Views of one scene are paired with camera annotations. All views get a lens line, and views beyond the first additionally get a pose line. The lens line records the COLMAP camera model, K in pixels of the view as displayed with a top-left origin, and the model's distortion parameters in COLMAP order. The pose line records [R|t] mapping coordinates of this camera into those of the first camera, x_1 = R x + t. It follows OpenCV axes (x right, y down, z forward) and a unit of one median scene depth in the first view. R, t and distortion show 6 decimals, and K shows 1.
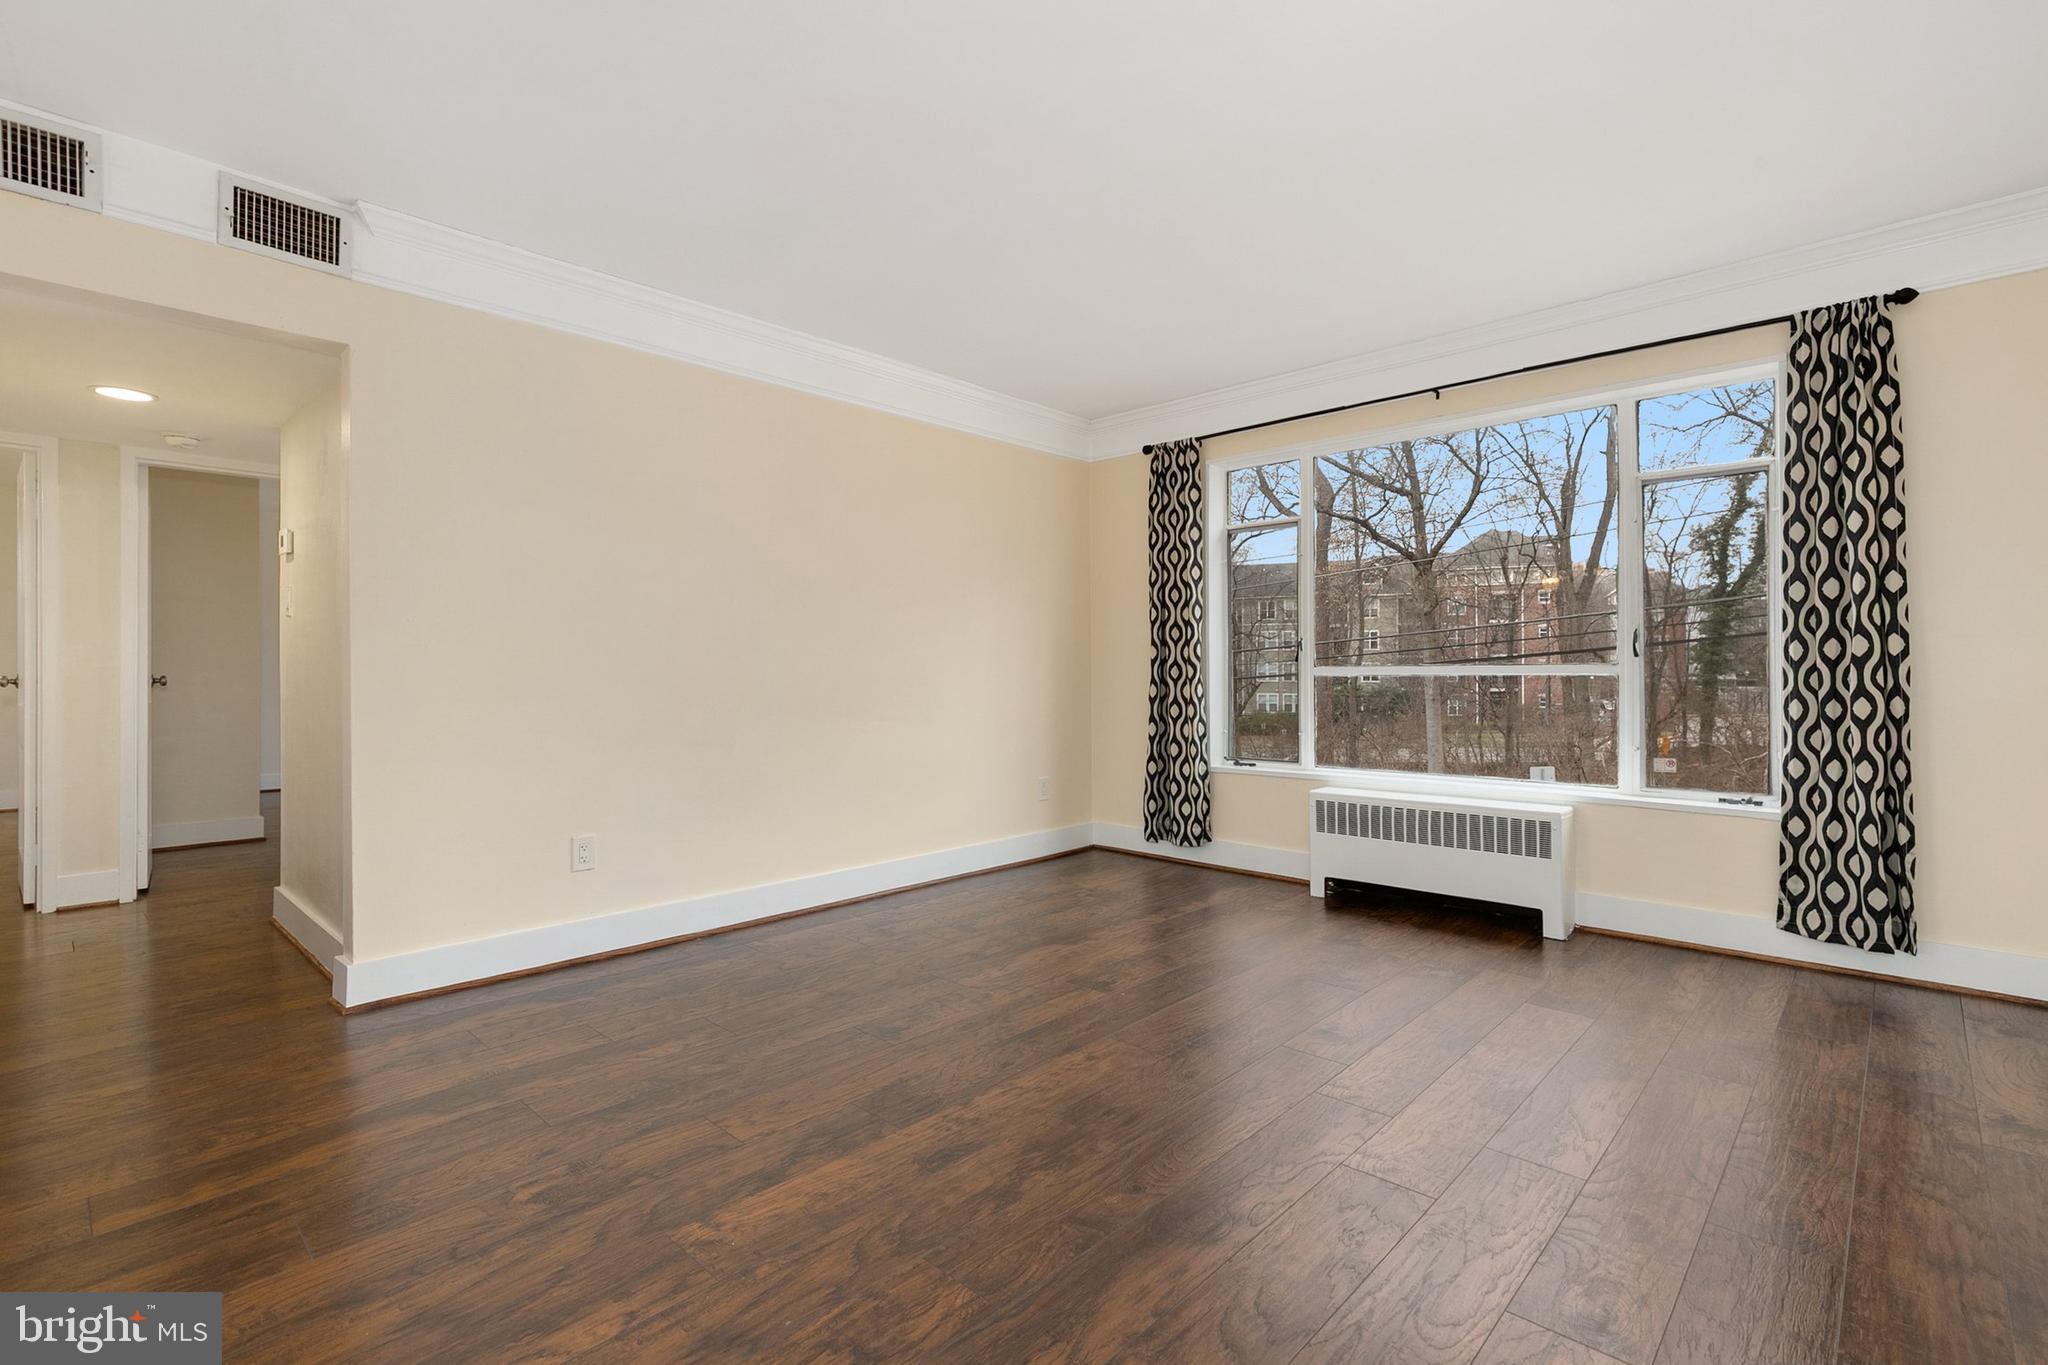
lens RADIAL K [[931.4, 0, 1020.1], [0, 931.4, 666.4], [0, 0, 1]] dist [0.010539, -0.002382]
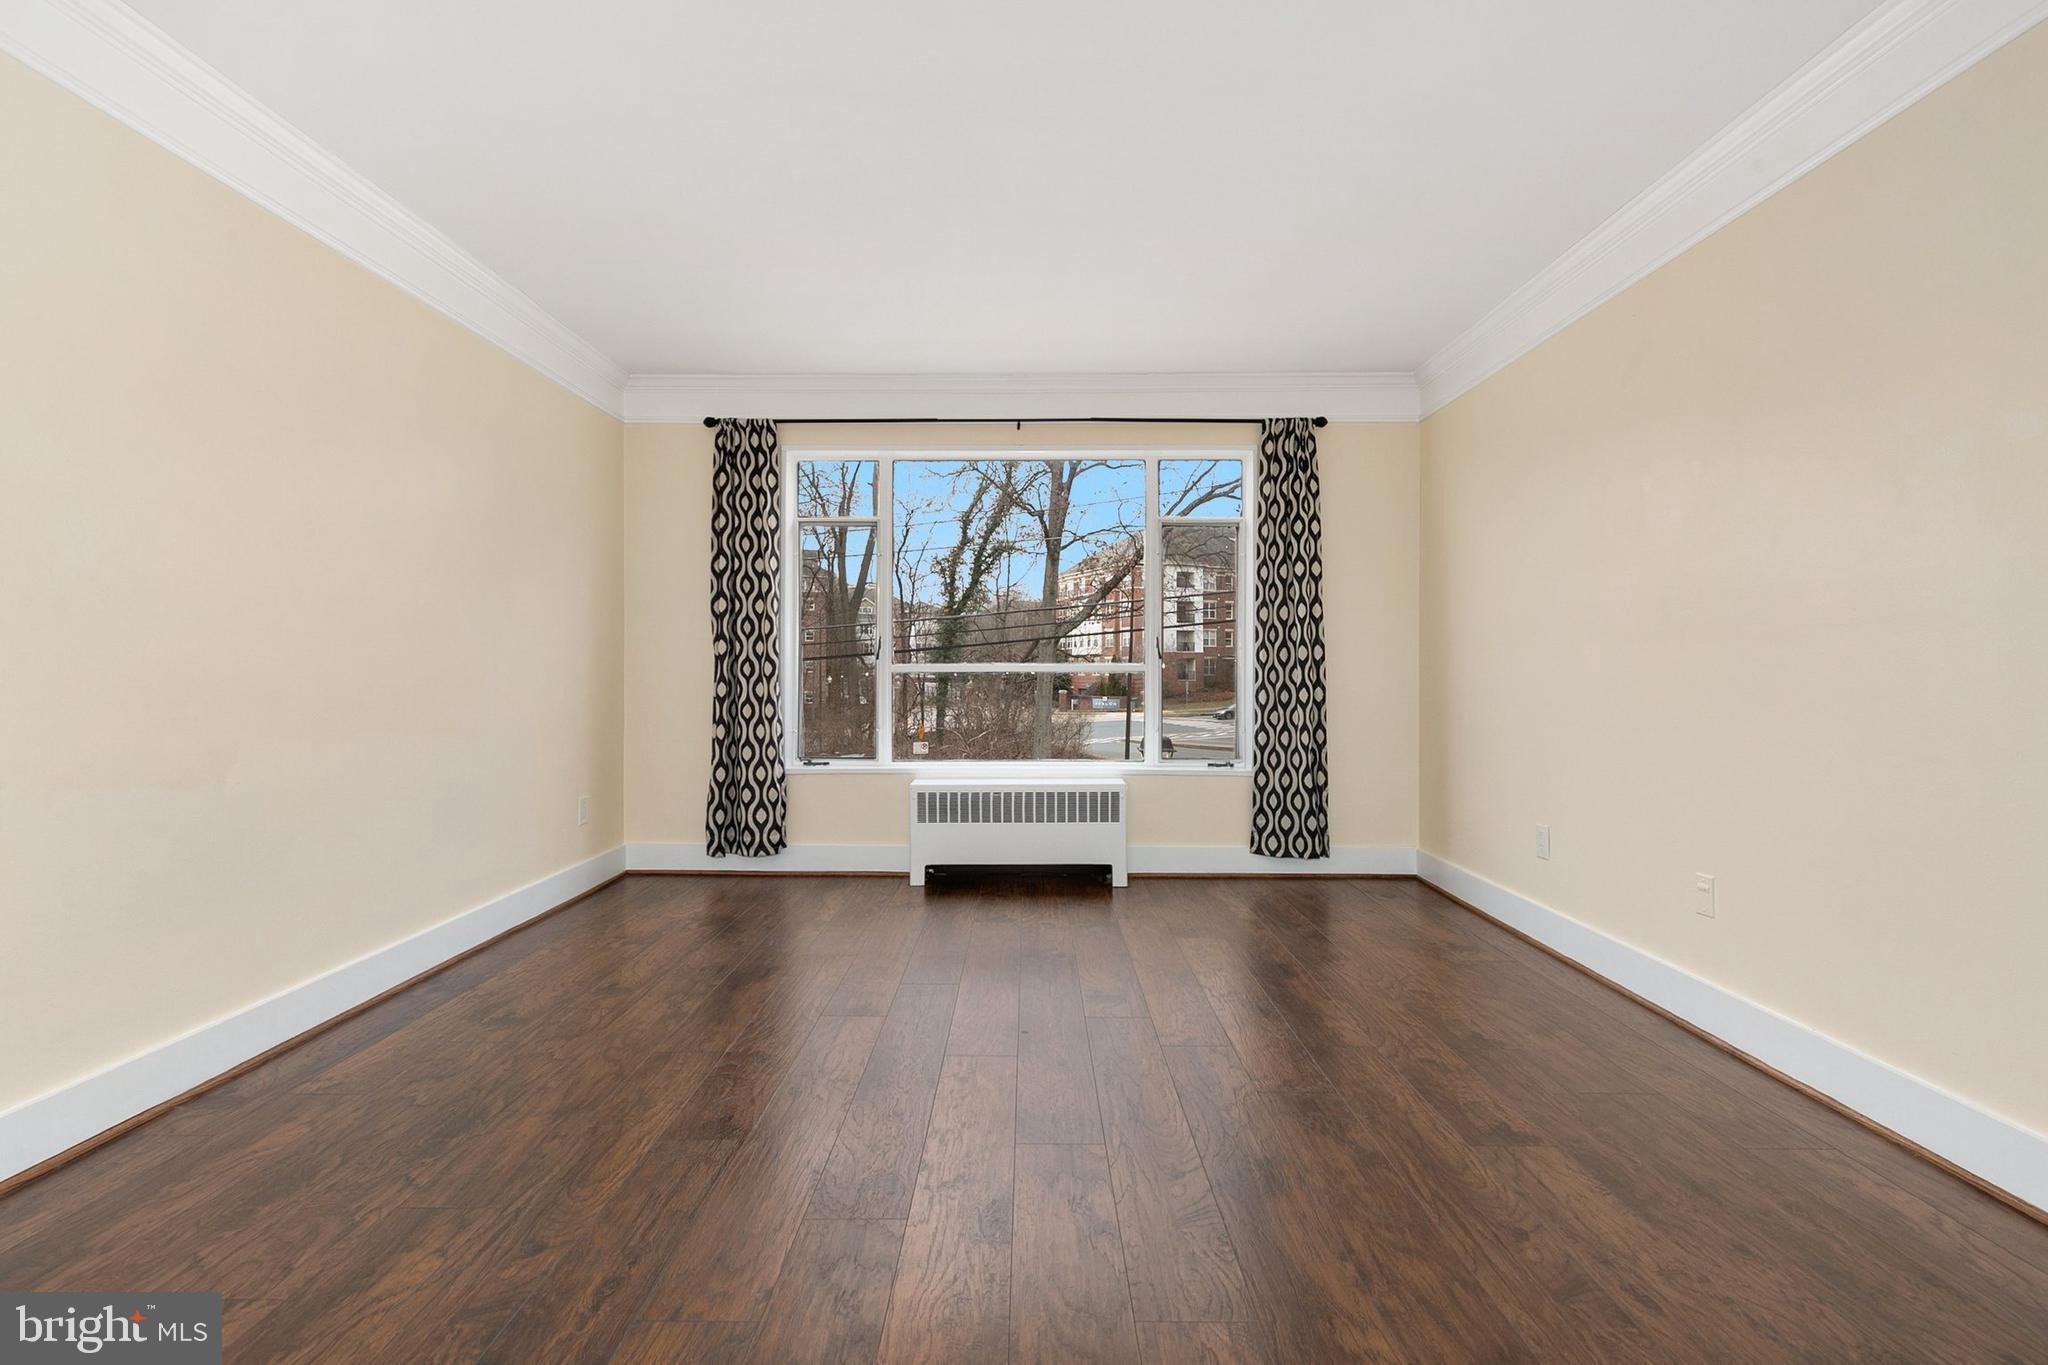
lens RADIAL K [[931.4, 0, 1016.3], [0, 931.4, 667.4], [0, 0, 1]] dist [0.010539, -0.002382]
pose [[0.733826, 0.006094, 0.679310, -0.396738], [-0.007611, 0.999971, -0.000748, 0.004604], [-0.679295, -0.004622, 0.733851, 0.210412]]
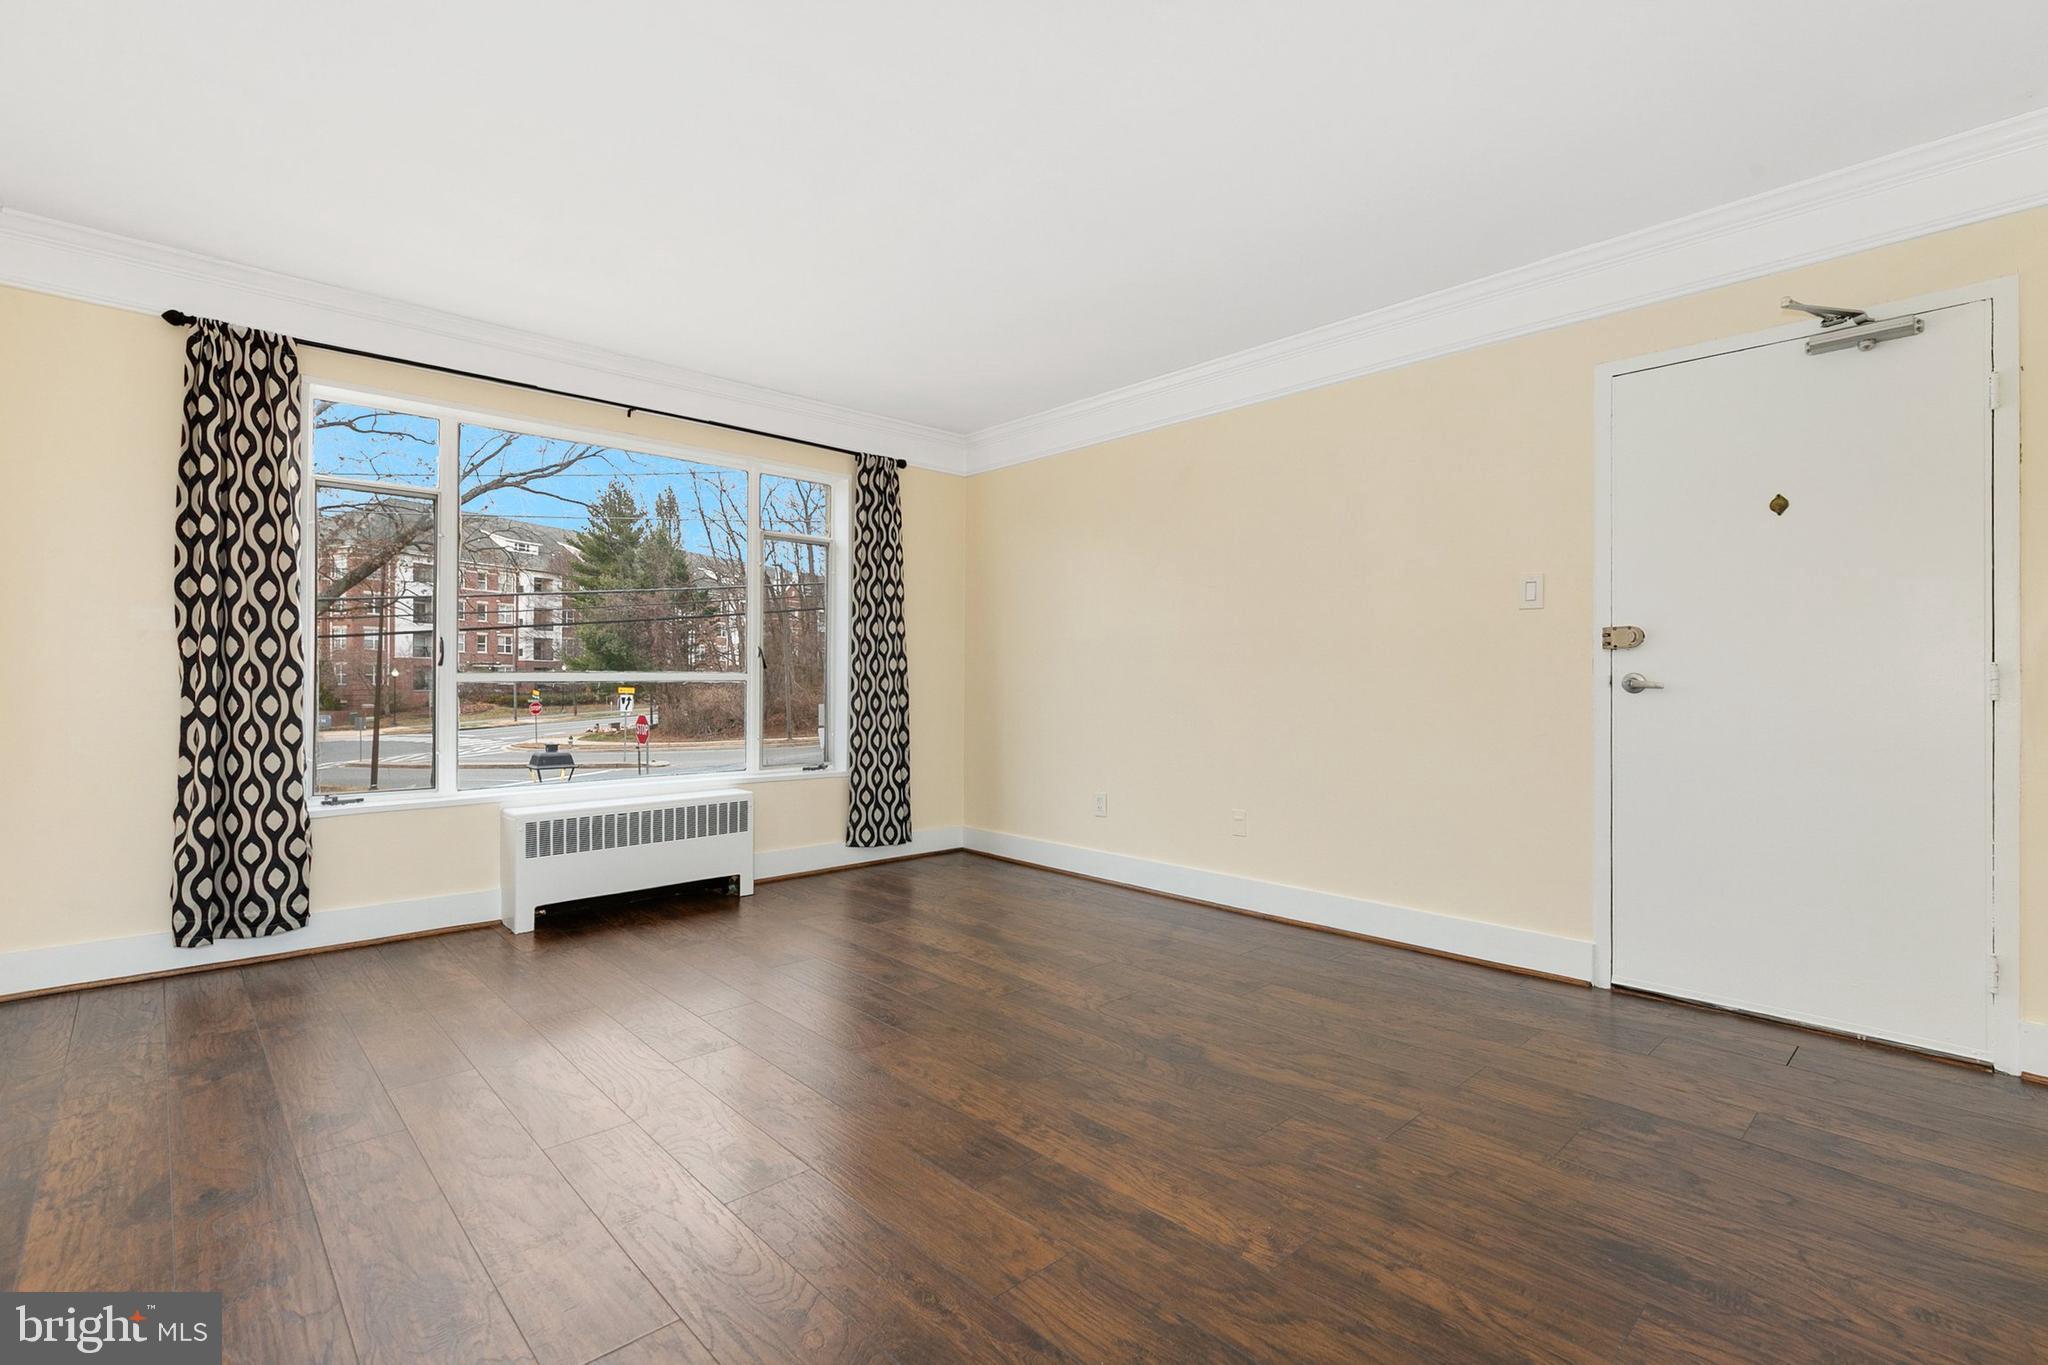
lens RADIAL K [[931.4, 0, 1016.4], [0, 931.4, 676.6], [0, 0, 1]] dist [0.010539, -0.002382]
pose [[0.062343, 0.007955, 0.998023, -0.692592], [-0.008841, 0.999933, -0.007418, 0.008920], [-0.998016, -0.008361, 0.062409, 0.620397]]
